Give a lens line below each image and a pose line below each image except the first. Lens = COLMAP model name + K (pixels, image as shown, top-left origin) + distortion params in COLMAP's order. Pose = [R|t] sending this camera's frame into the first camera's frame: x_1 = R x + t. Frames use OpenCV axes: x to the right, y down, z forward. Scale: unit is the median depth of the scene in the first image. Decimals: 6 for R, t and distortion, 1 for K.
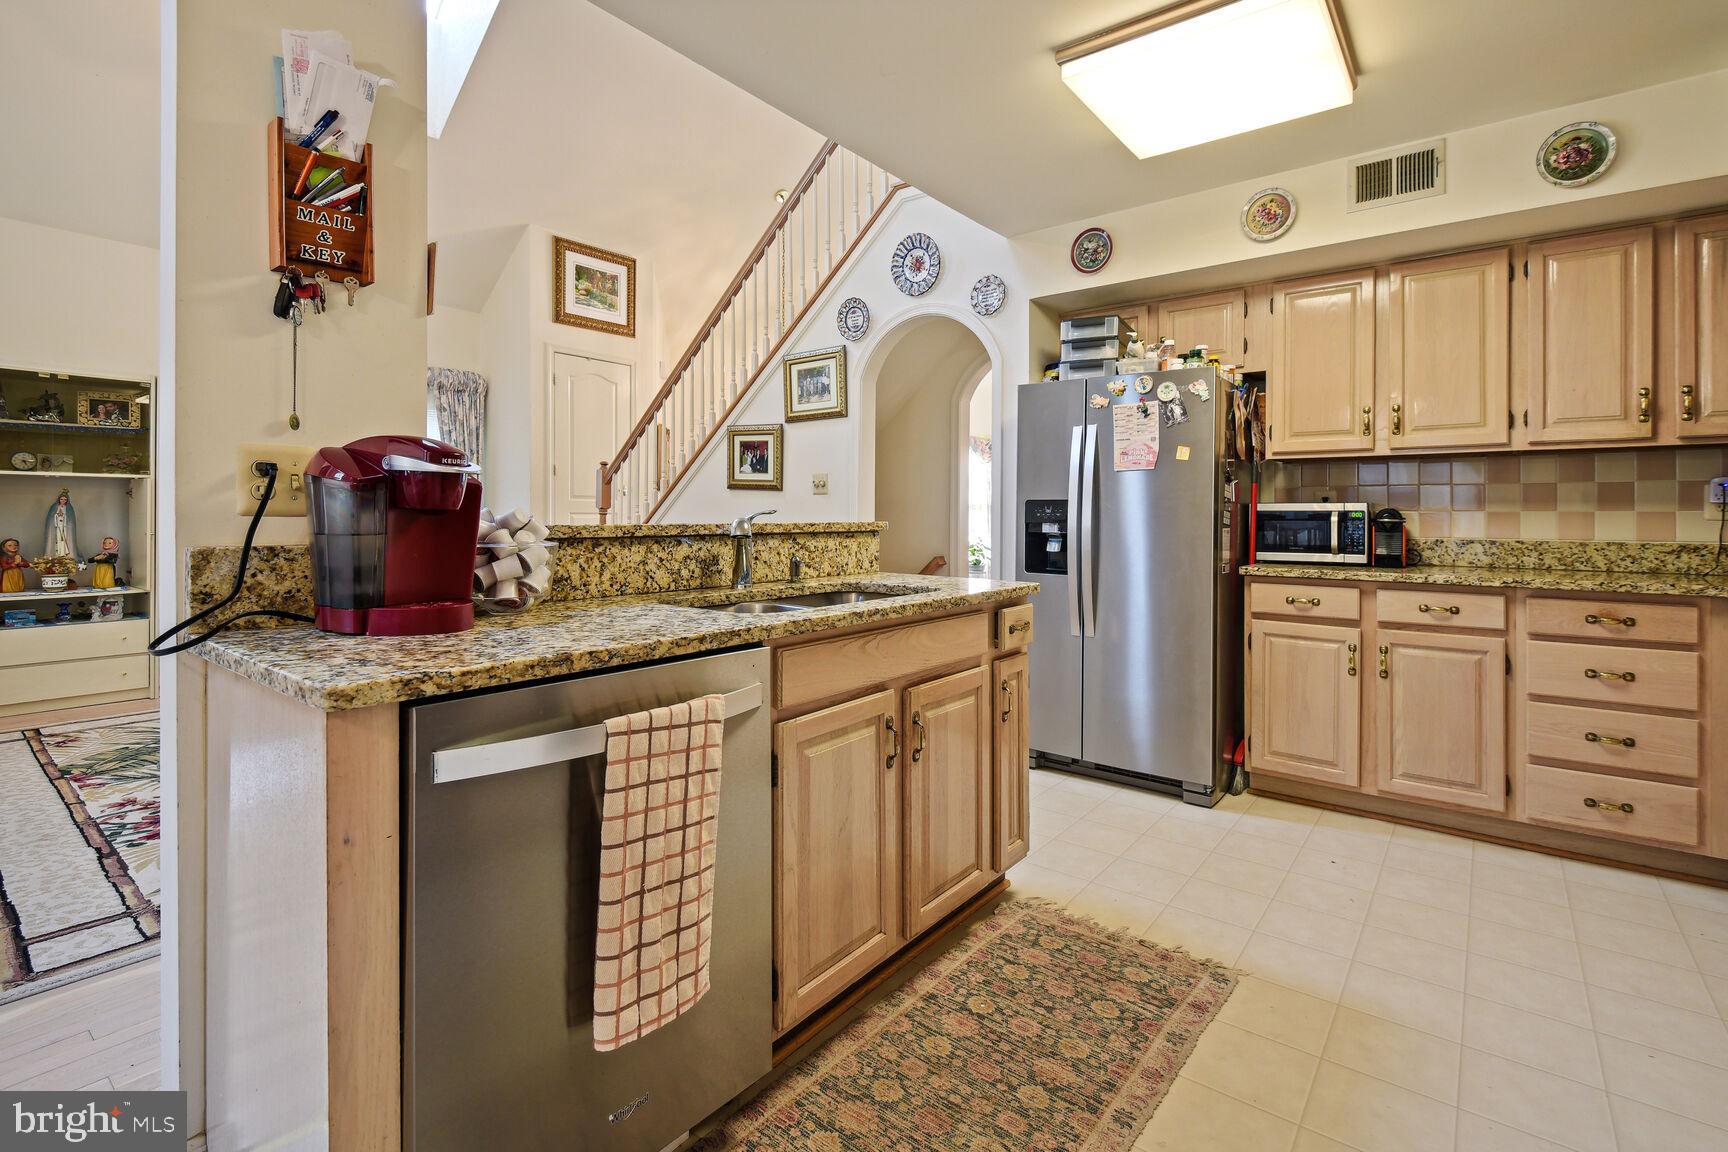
lens RADIAL K [[792.8, 0, 892.5], [0, 792.8, 515.2], [0, 0, 1]] dist [0.014977, -0.000714]
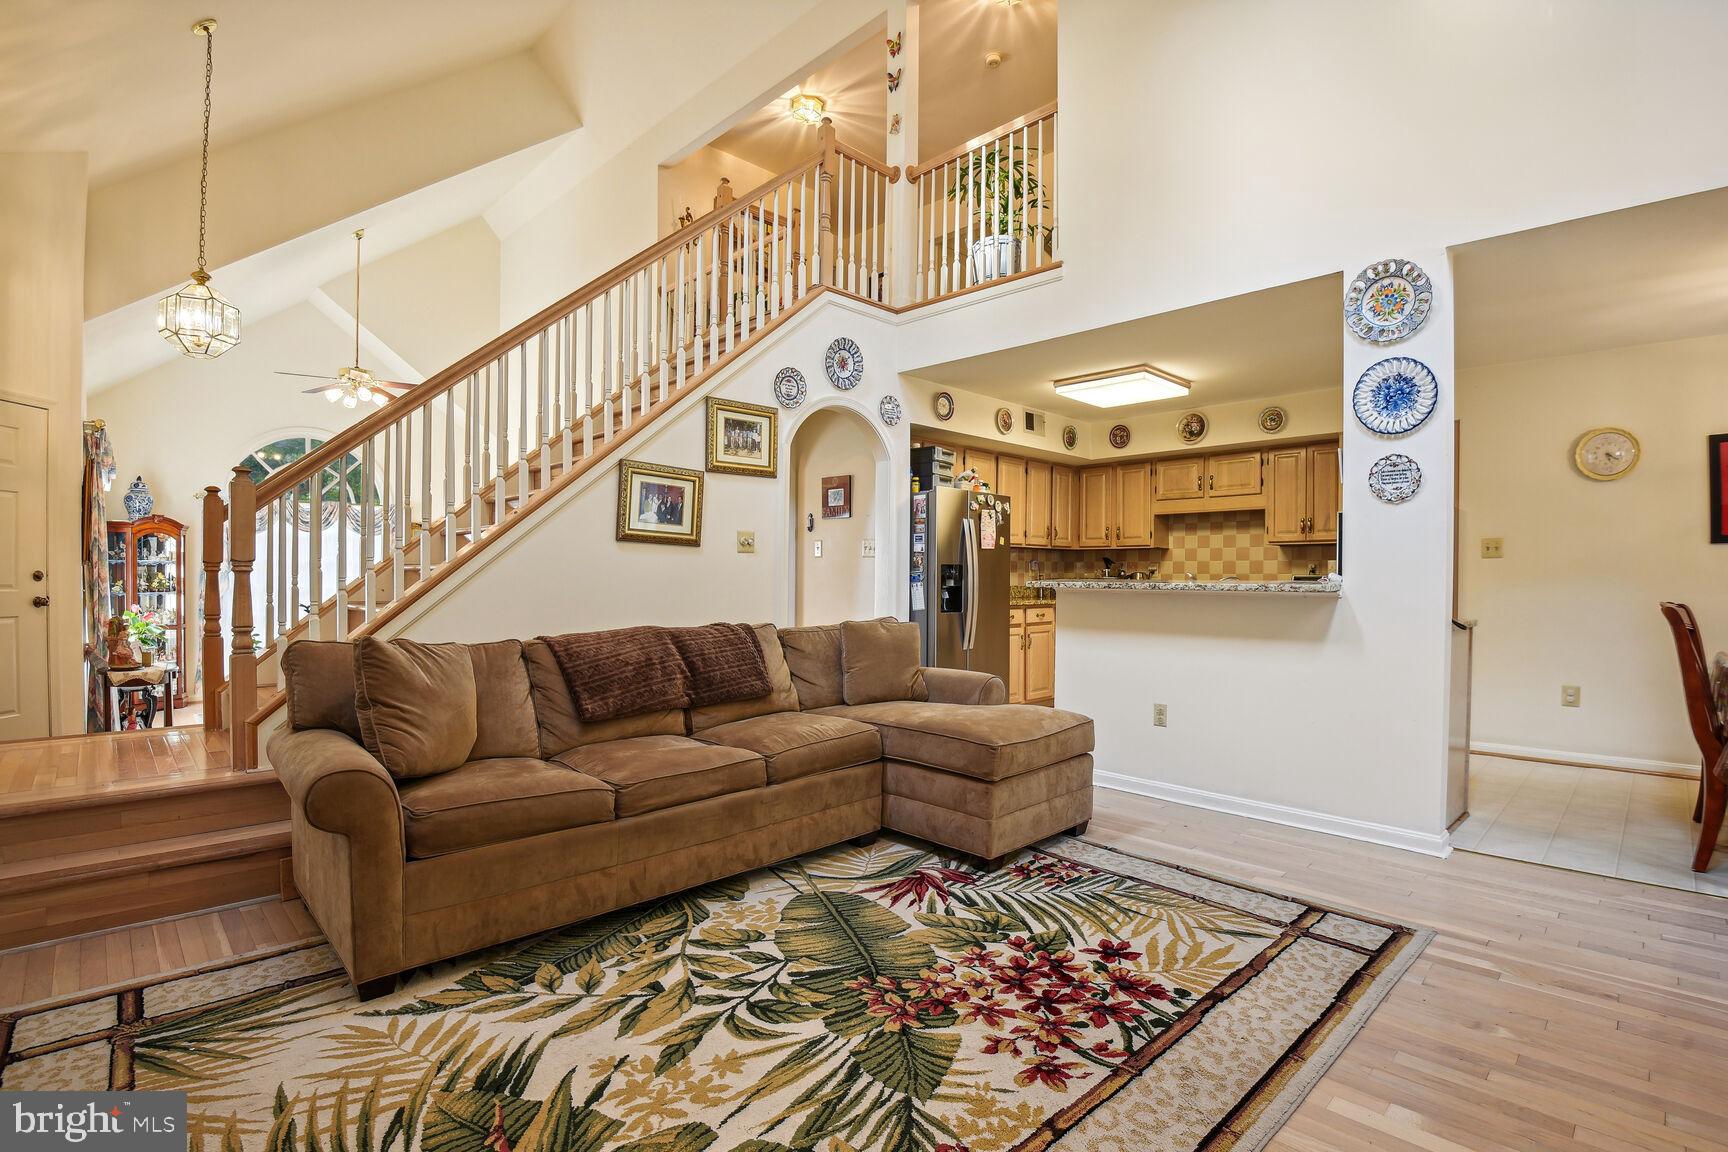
lens RADIAL K [[817.4, 0, 866.8], [0, 817.4, 576.1], [0, 0, 1]] dist [-0.026322, -0.000137]
pose [[0.140497, -0.003554, 0.990075, -2.044820], [-0.003862, 0.999984, 0.004138, -0.004693], [-0.990074, -0.004405, 0.140481, 1.381946]]
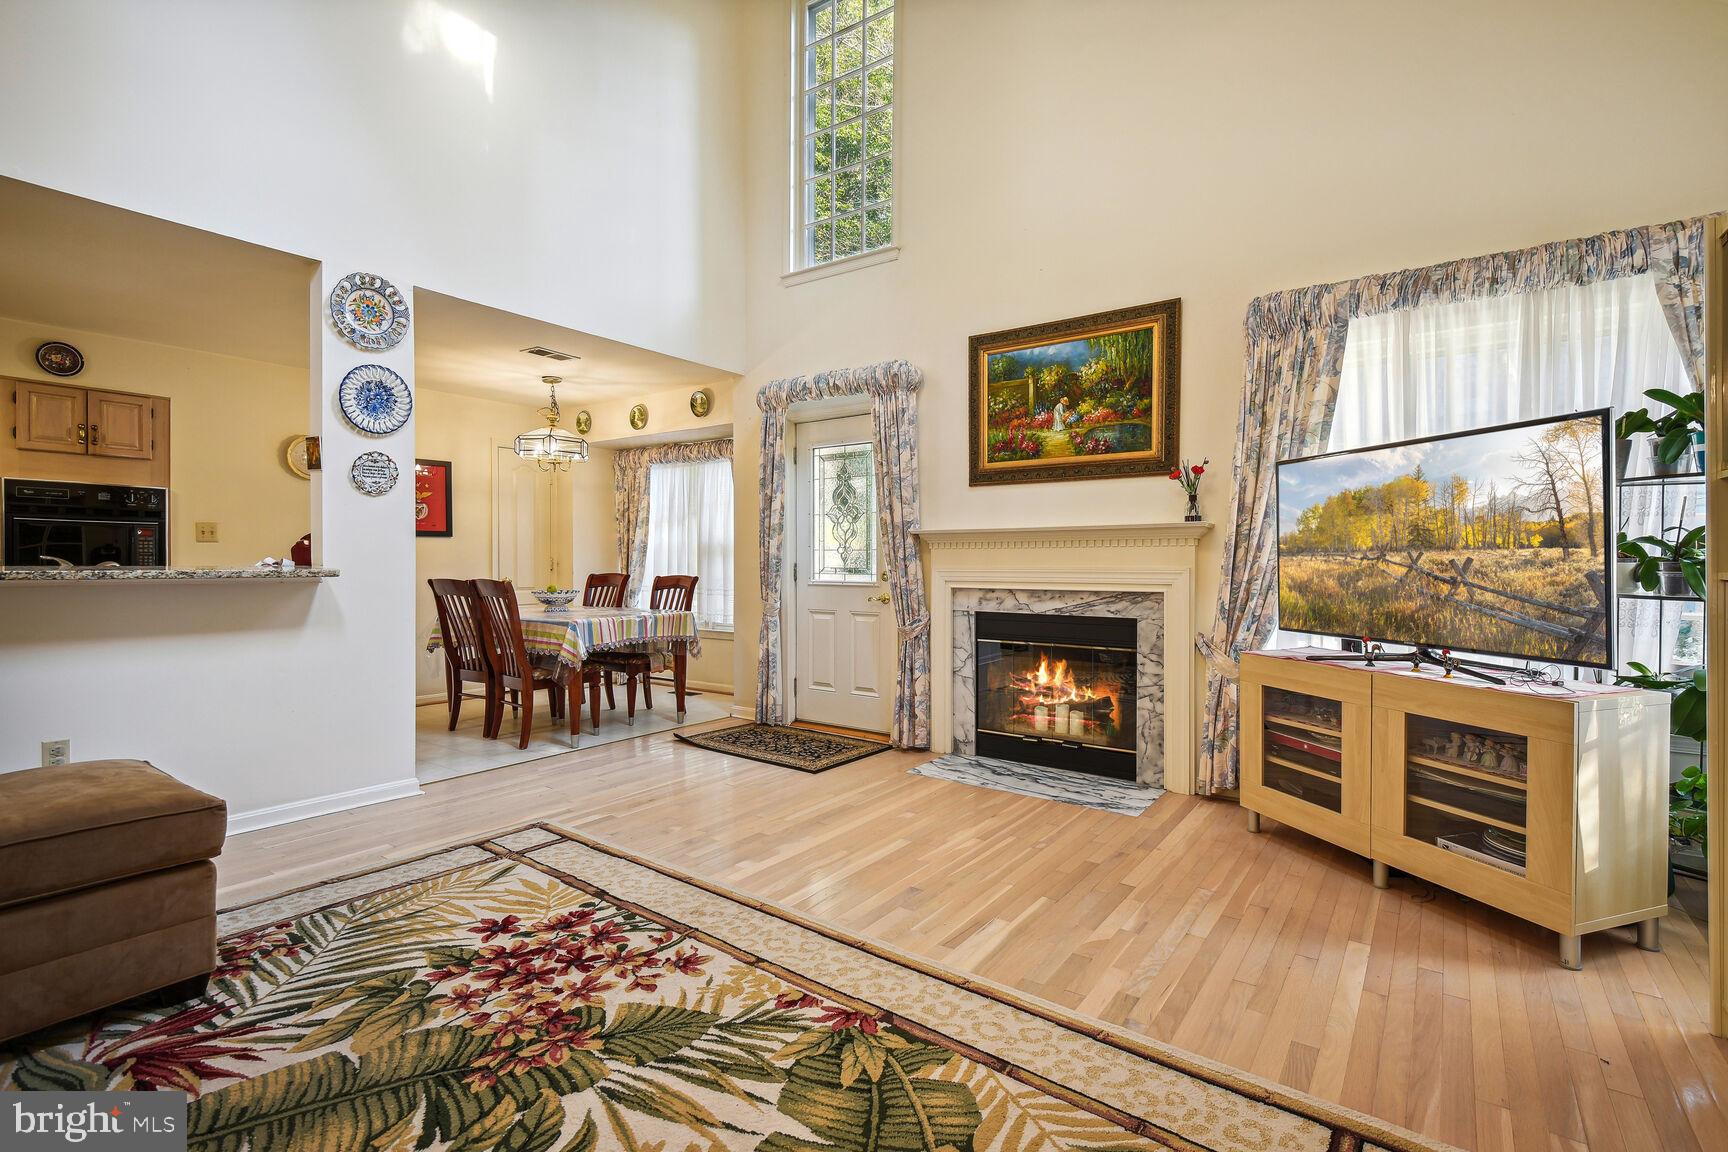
lens RADIAL K [[782.7, 0, 895.5], [0, 782.7, 566.9], [0, 0, 1]] dist [0.016031, -0.000864]
pose [[-0.999166, -0.003638, -0.040659, -1.464701], [-0.003941, 0.999965, 0.007382, -0.005914], [0.040630, 0.007536, -0.999146, 2.256736]]
